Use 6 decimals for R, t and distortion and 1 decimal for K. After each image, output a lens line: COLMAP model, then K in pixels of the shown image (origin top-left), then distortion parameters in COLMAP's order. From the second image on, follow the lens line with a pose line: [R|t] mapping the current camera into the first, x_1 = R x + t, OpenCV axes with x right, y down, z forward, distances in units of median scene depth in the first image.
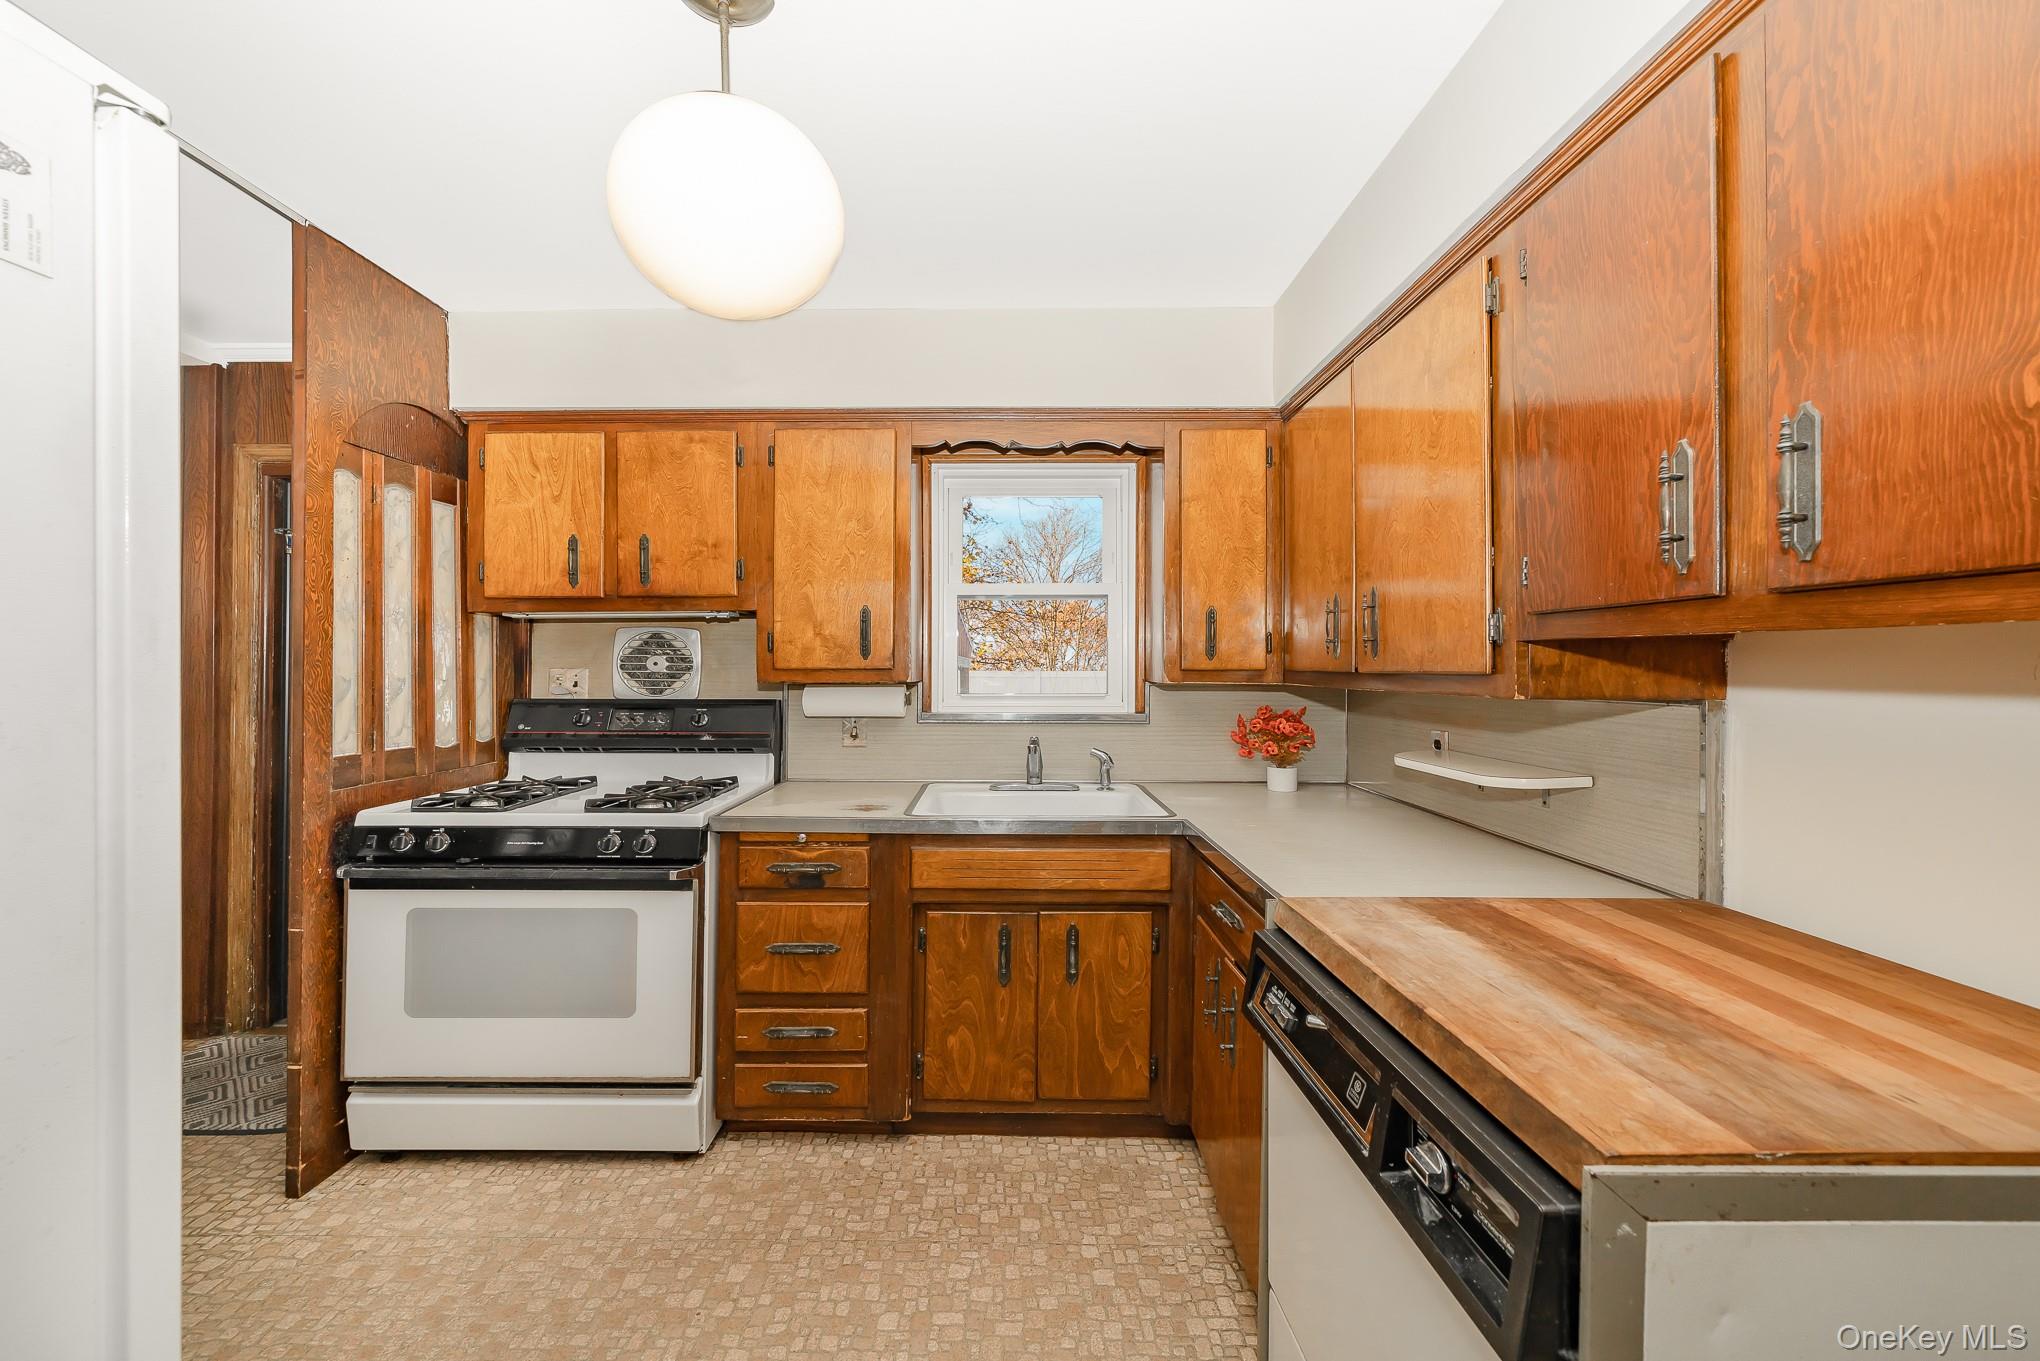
lens RADIAL K [[740.0, 0, 980.1], [0, 740.0, 660.8], [0, 0, 1]] dist [-0.000606, 0.000037]
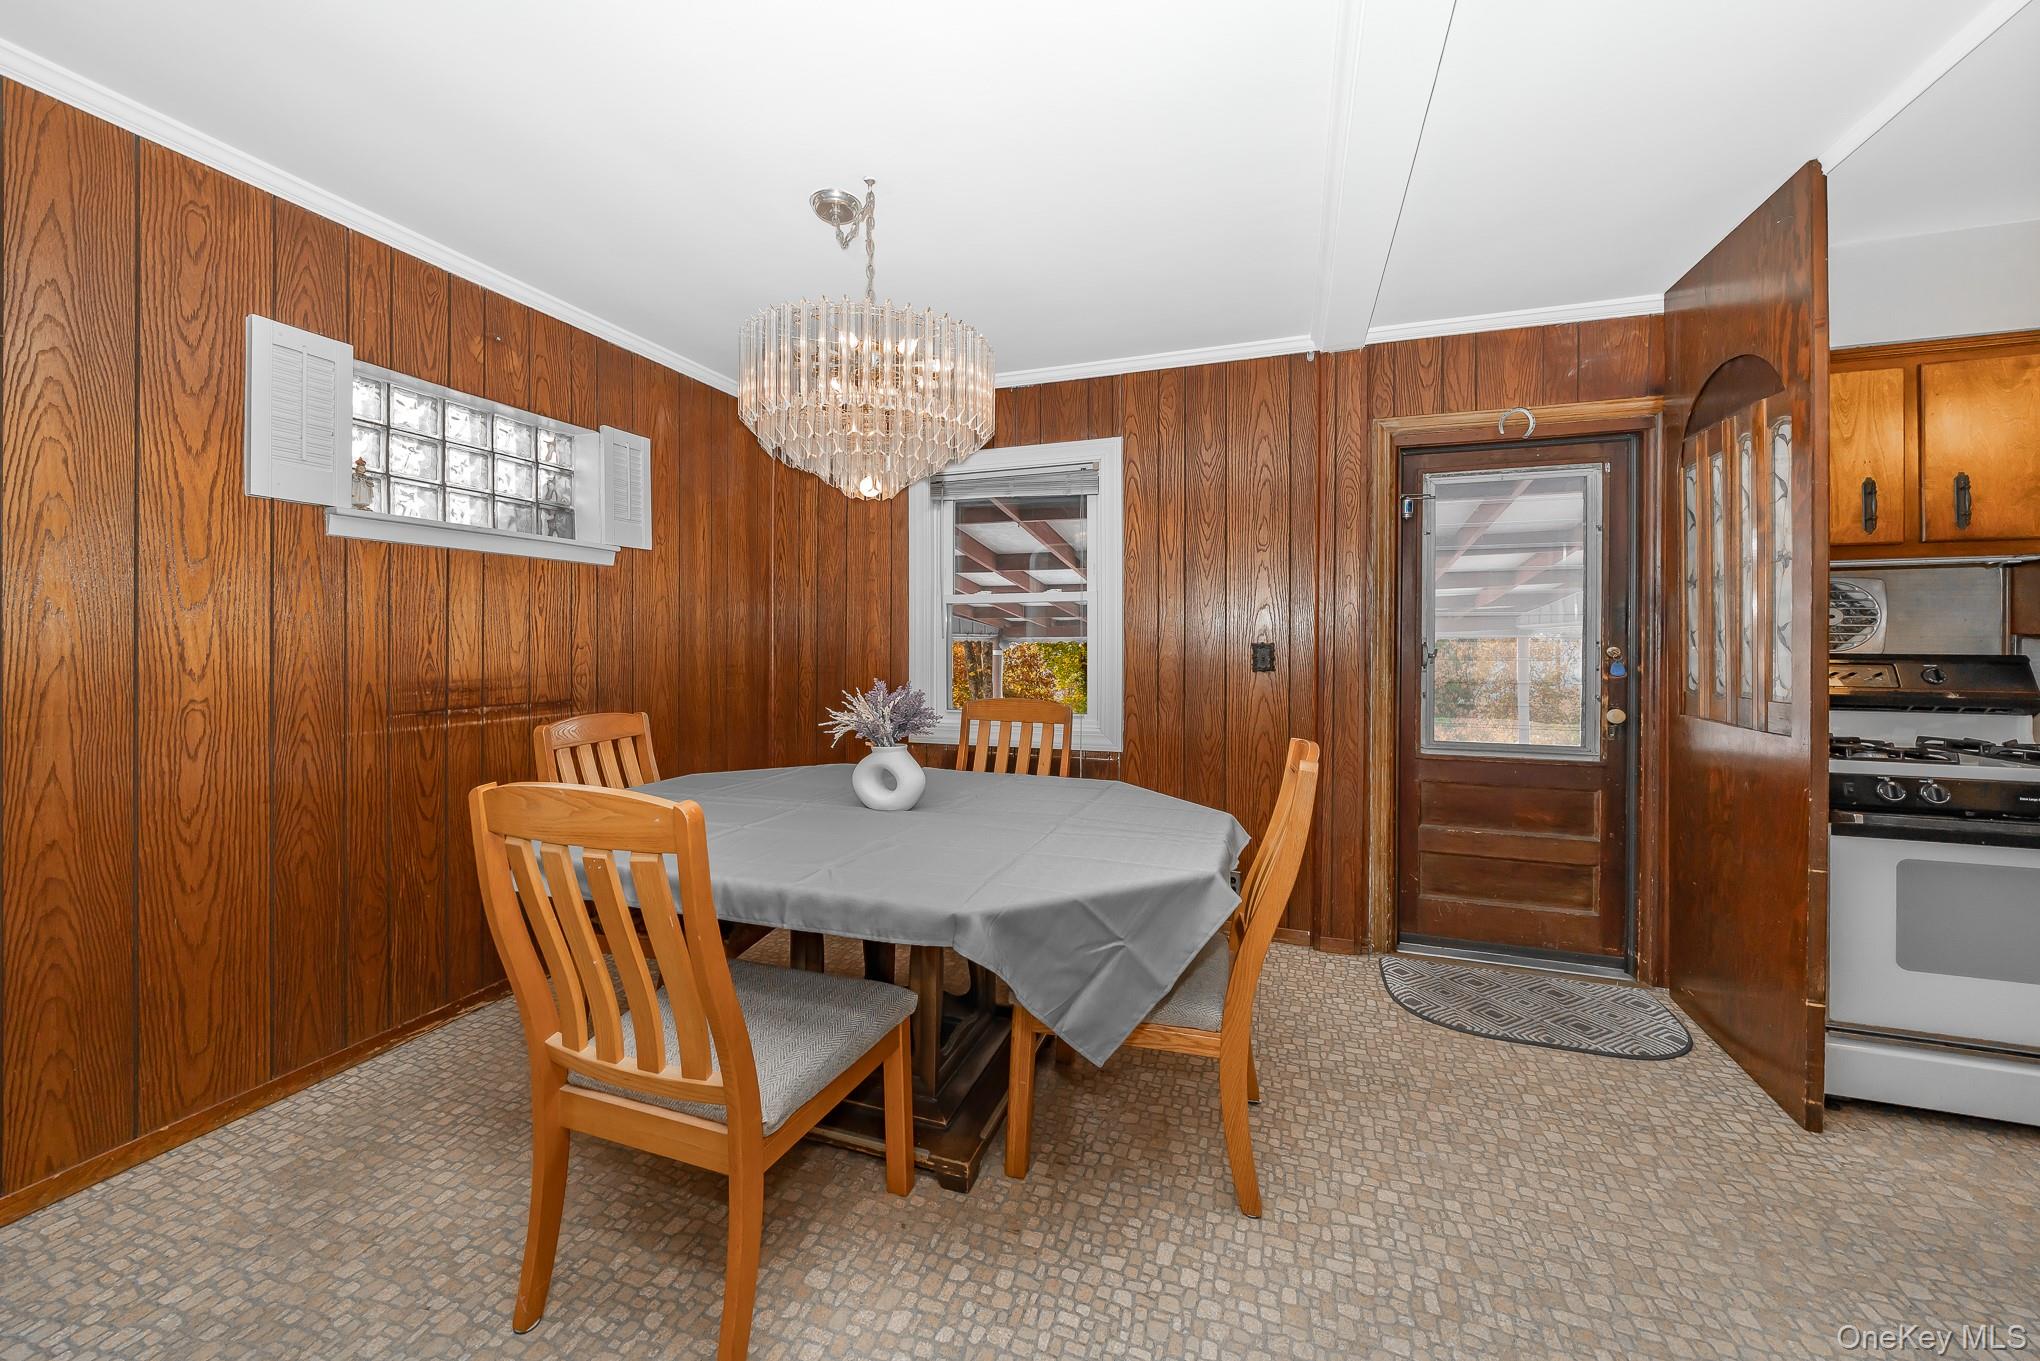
lens RADIAL K [[746.2, 0, 1020.0], [0, 746.2, 637.8], [0, 0, 1]] dist [-0.002119, -0.000046]
pose [[0.954257, -0.000664, -0.298986, -1.486579], [0.002726, 0.999975, 0.006478, 0.028917], [0.298974, -0.006996, 0.954236, -0.272041]]
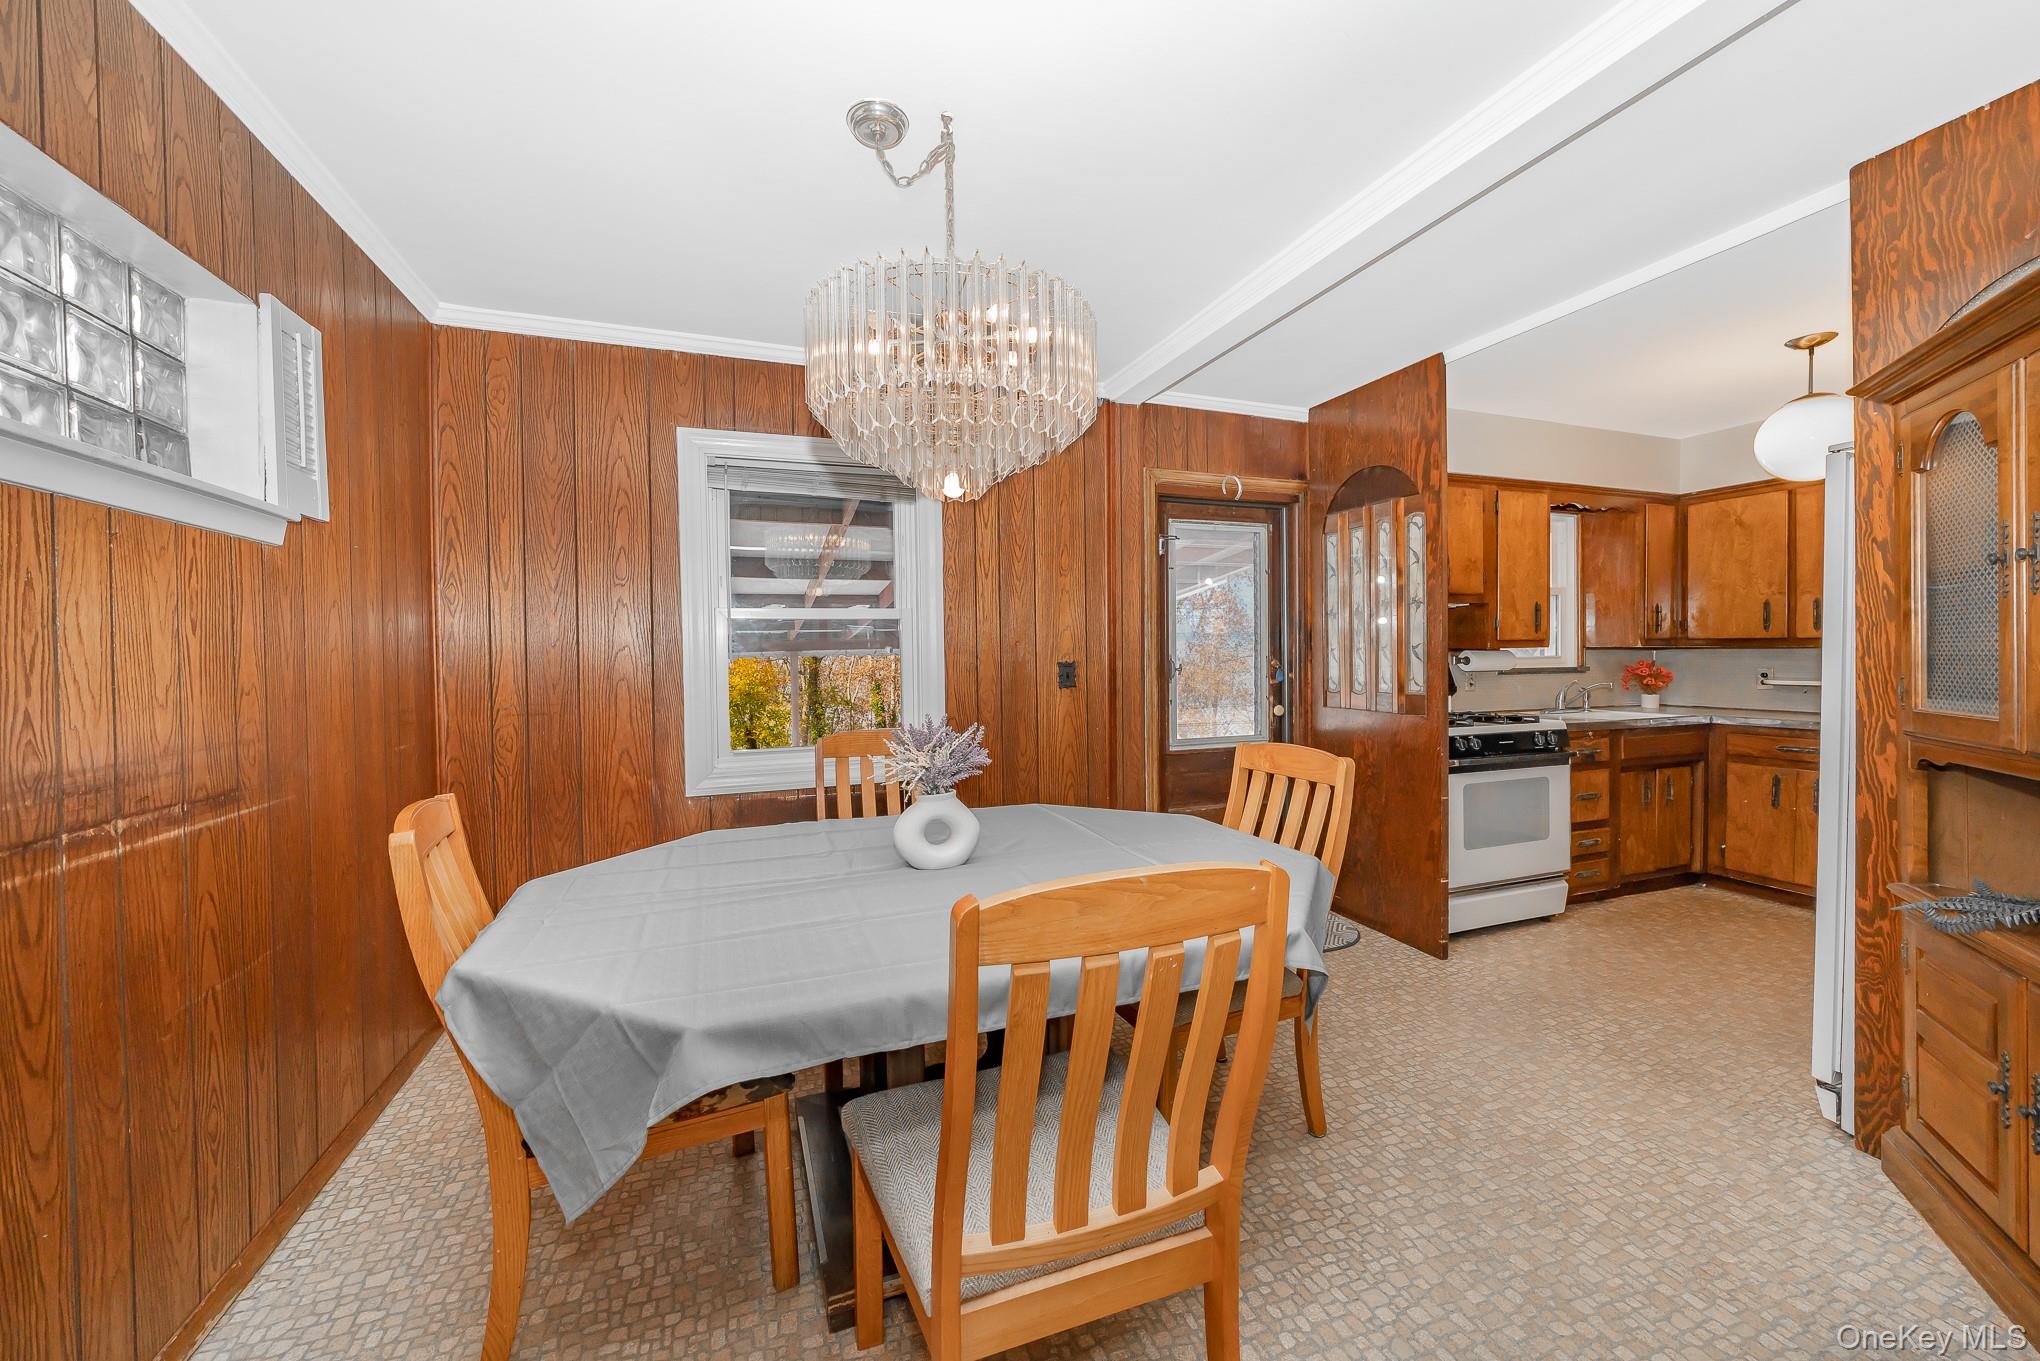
lens RADIAL K [[787.5, 0, 1019.3], [0, 787.5, 660.7], [0, 0, 1]] dist [-0.002475, -0.000041]
pose [[0.927743, -0.015878, 0.372881, -2.196274], [0.008806, 0.999748, 0.020661, 0.013162], [-0.373115, -0.015884, 0.927649, -0.233530]]
